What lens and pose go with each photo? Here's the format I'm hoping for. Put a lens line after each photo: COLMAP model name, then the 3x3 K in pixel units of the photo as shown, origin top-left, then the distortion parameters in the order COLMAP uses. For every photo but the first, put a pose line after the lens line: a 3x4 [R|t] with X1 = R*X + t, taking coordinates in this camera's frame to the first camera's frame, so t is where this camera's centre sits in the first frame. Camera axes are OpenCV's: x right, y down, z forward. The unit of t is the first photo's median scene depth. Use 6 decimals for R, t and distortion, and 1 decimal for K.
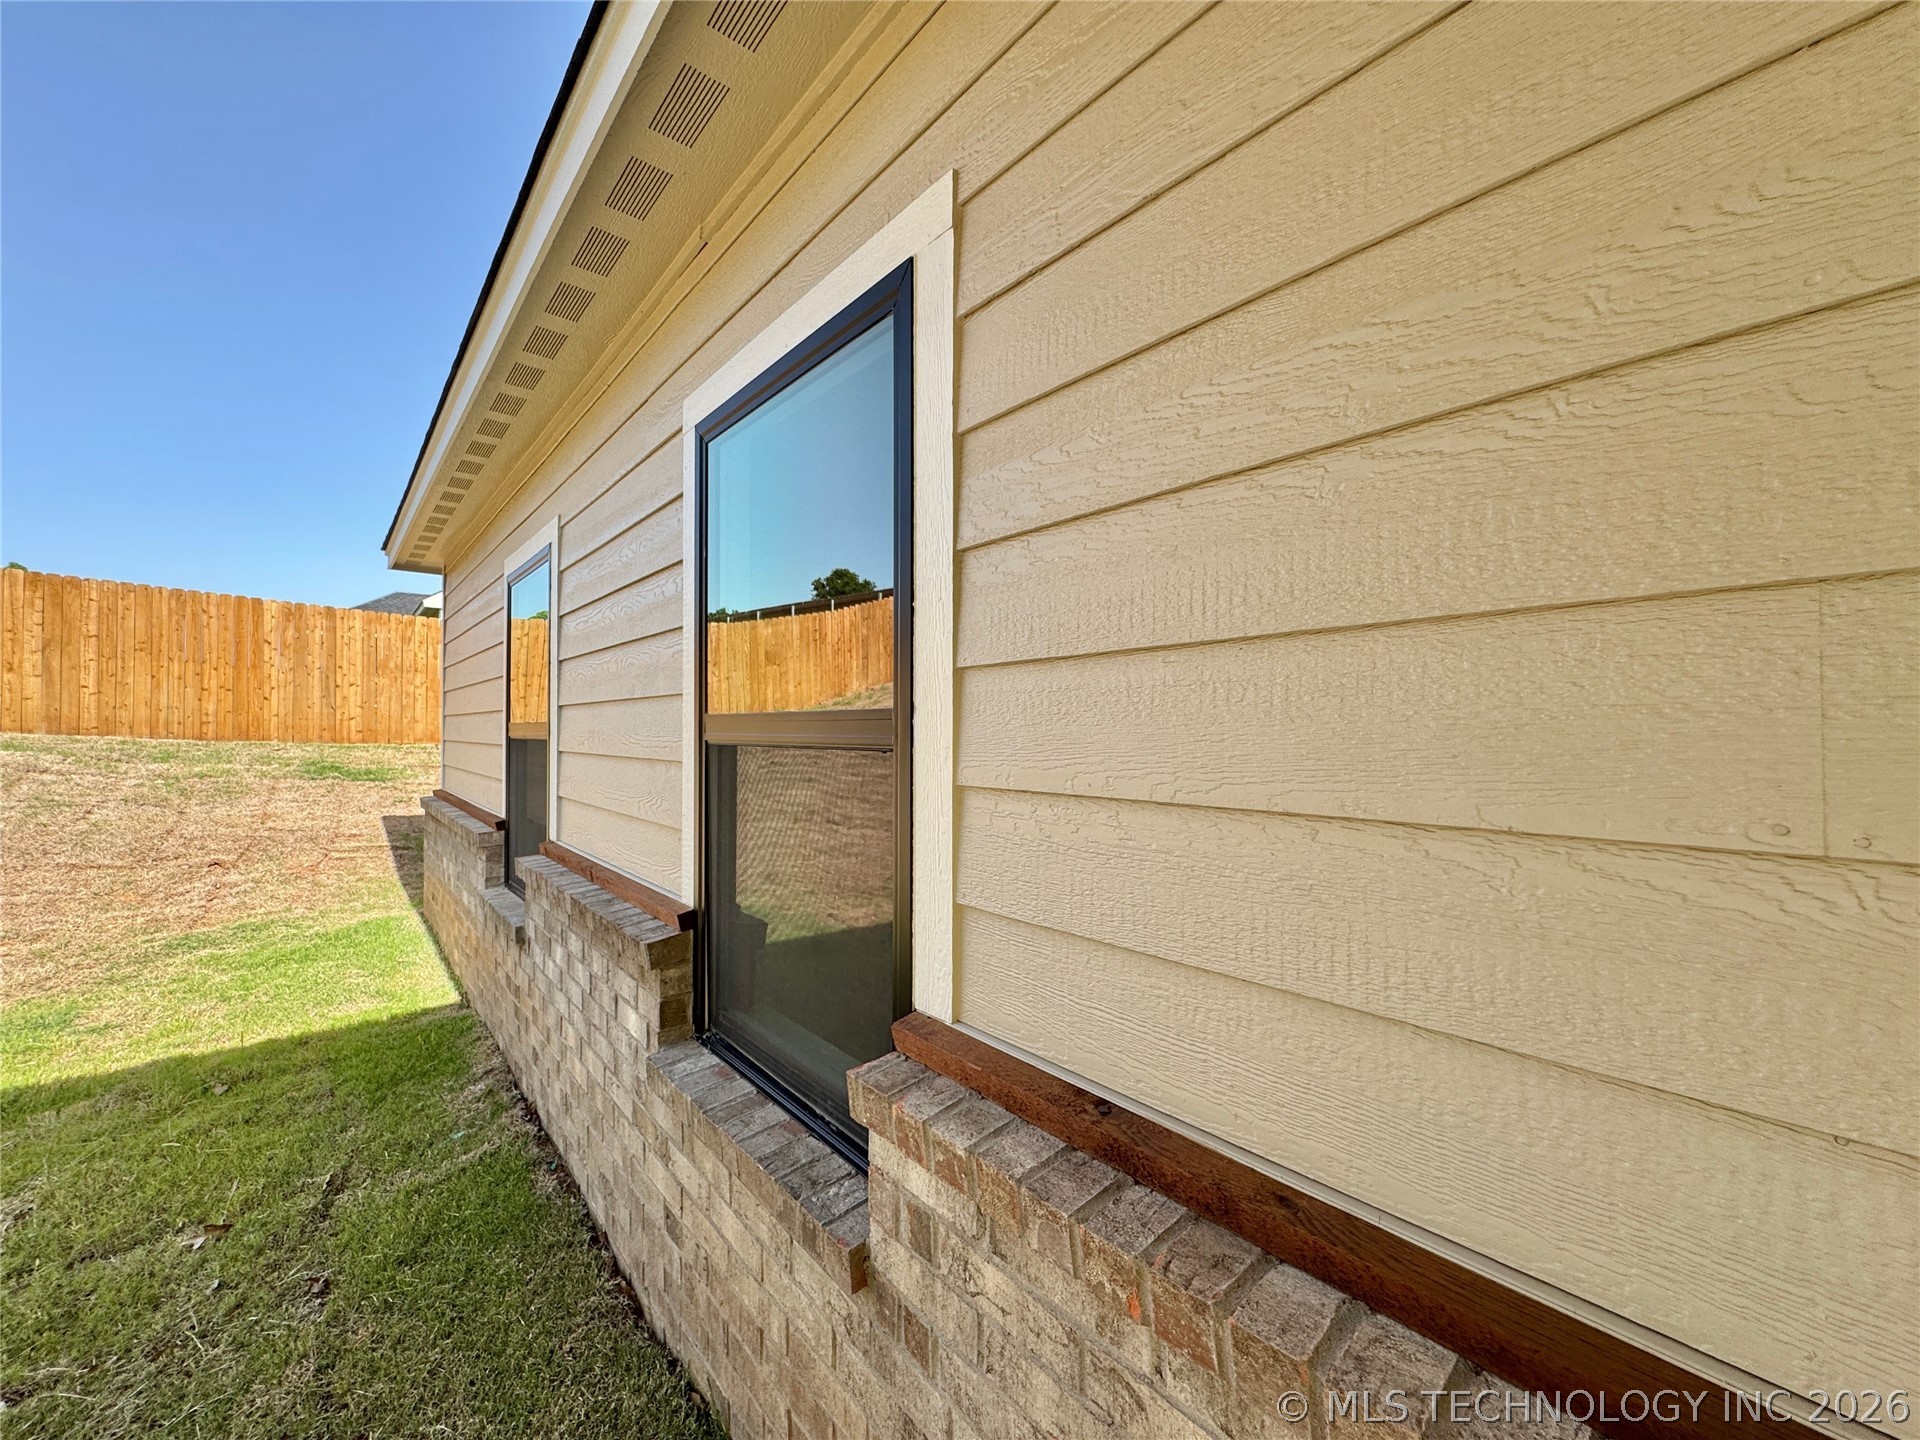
lens RADIAL K [[765.8, 0, 960.7], [0, 765.8, 719.9], [0, 0, 1]] dist [-0.003199, 0.000327]
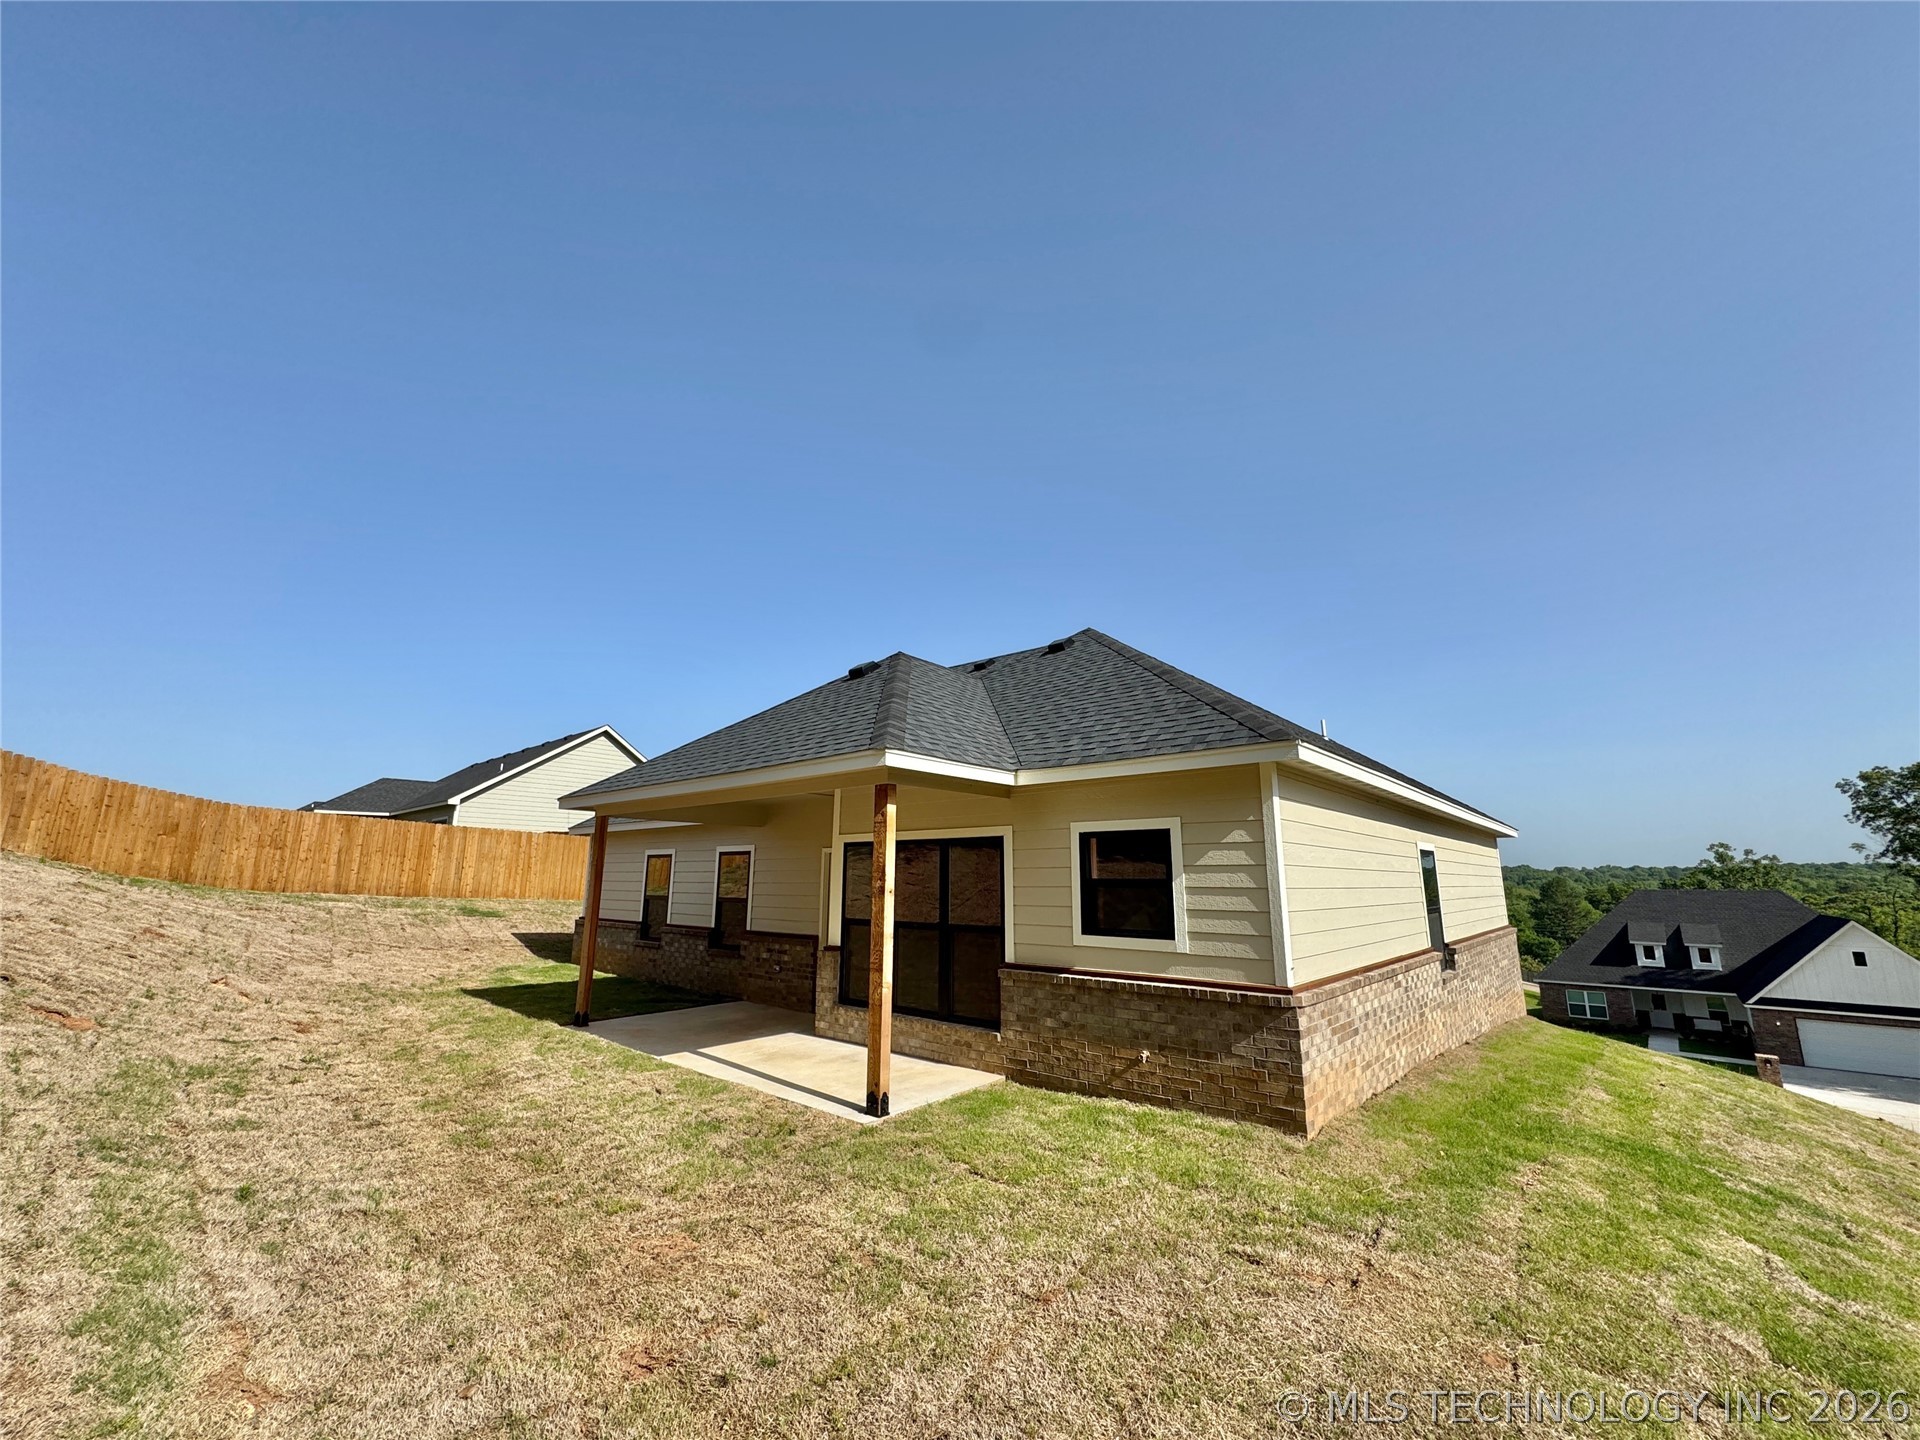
lens RADIAL K [[765.8, 0, 960.7], [0, 765.8, 719.9], [0, 0, 1]] dist [-0.003199, 0.000327]
pose [[0.988696, 0.034906, 0.145816, 0.163027], [-0.006652, 0.981778, -0.189916, -0.061903], [-0.149788, 0.186799, 0.970912, -1.359240]]
